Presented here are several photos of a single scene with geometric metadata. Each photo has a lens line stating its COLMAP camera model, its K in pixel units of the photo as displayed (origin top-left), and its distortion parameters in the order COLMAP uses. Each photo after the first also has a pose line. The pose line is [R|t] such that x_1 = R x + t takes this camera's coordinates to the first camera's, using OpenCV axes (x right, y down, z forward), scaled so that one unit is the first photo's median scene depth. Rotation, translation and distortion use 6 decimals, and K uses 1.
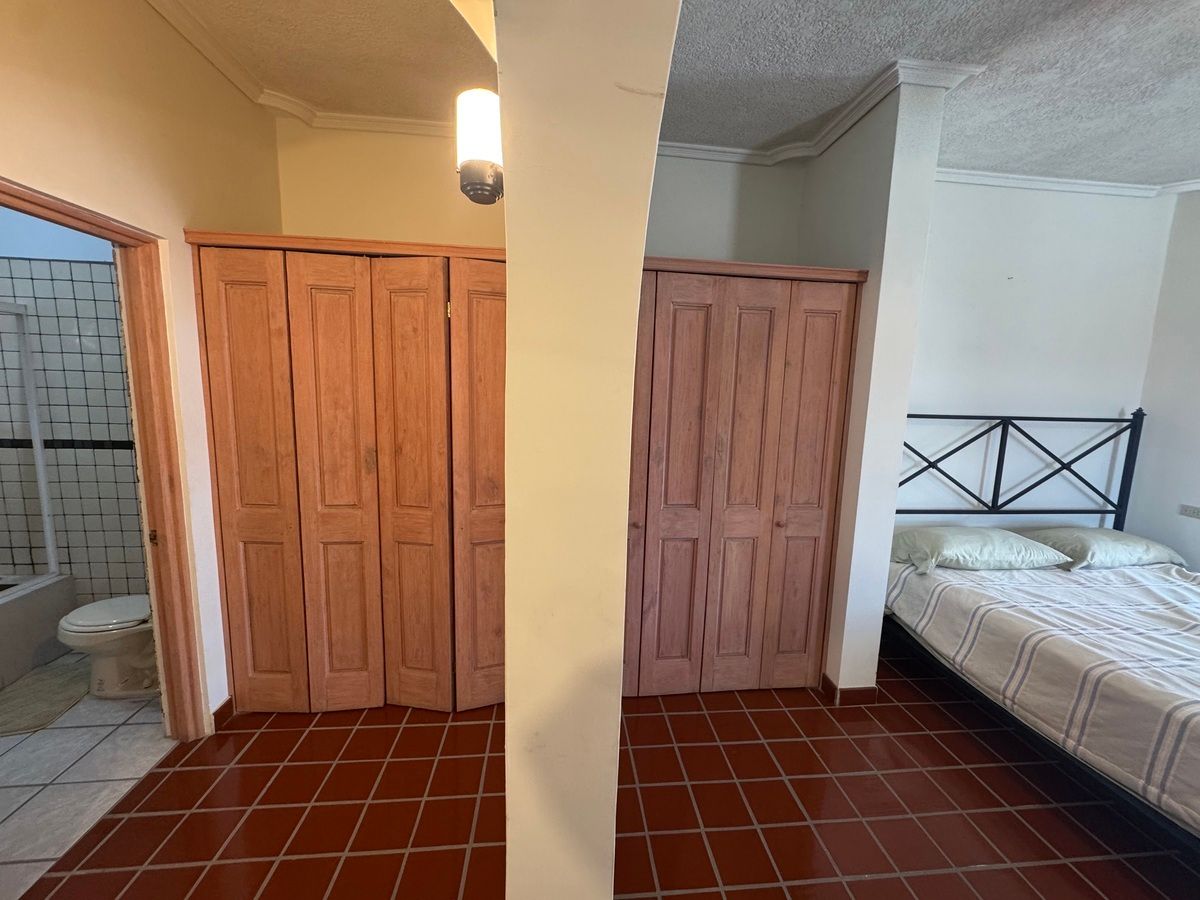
lens RADIAL K [[475.0, 0, 600.0], [0, 475.0, 450.0], [0, 0, 1]] dist [-0.001933, 0.000196]
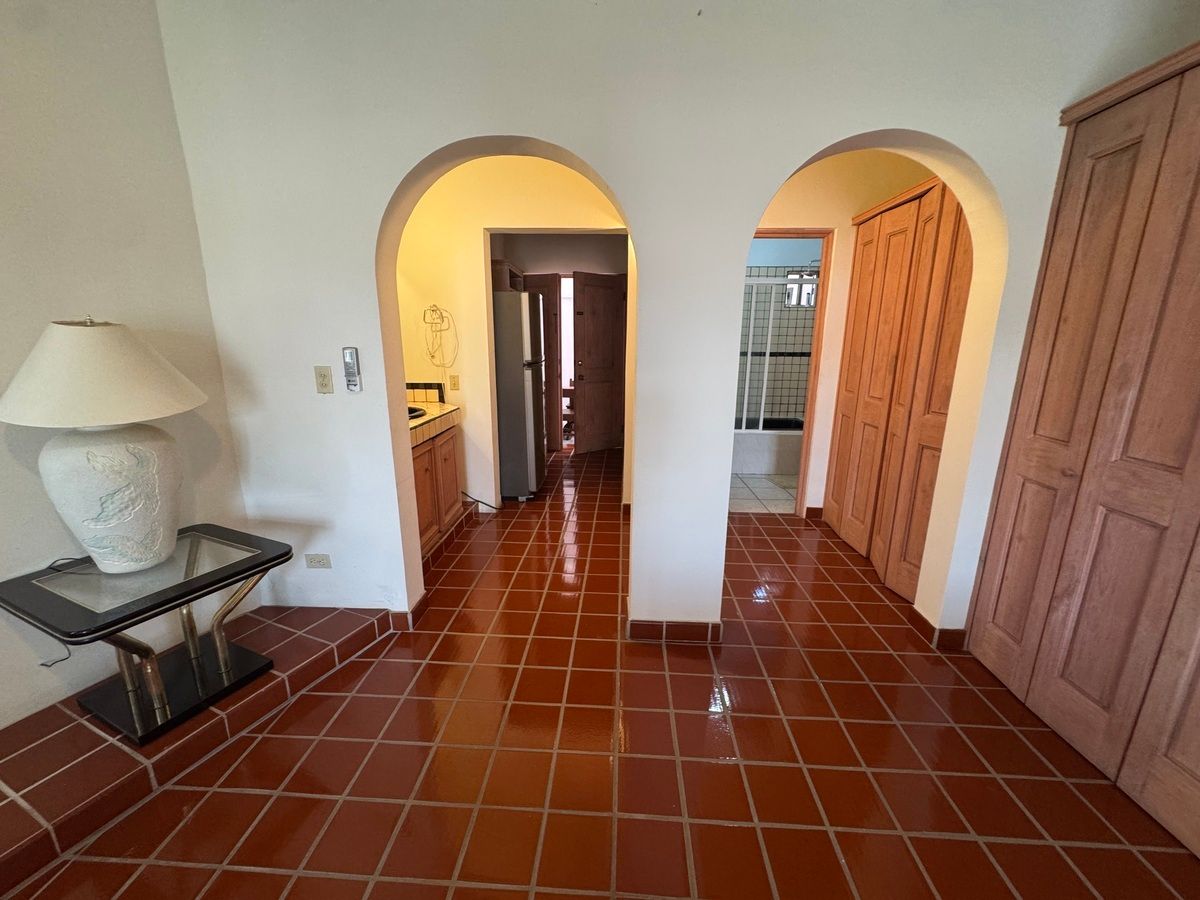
lens RADIAL K [[478.2, 0, 600.0], [0, 478.2, 450.0], [0, 0, 1]] dist [0.001052, 0.000090]
pose [[-0.148784, 0.200925, -0.968242, 0.886517], [-0.144084, 0.964286, 0.222245, 0.066919], [0.978317, 0.172574, -0.114520, 0.387608]]
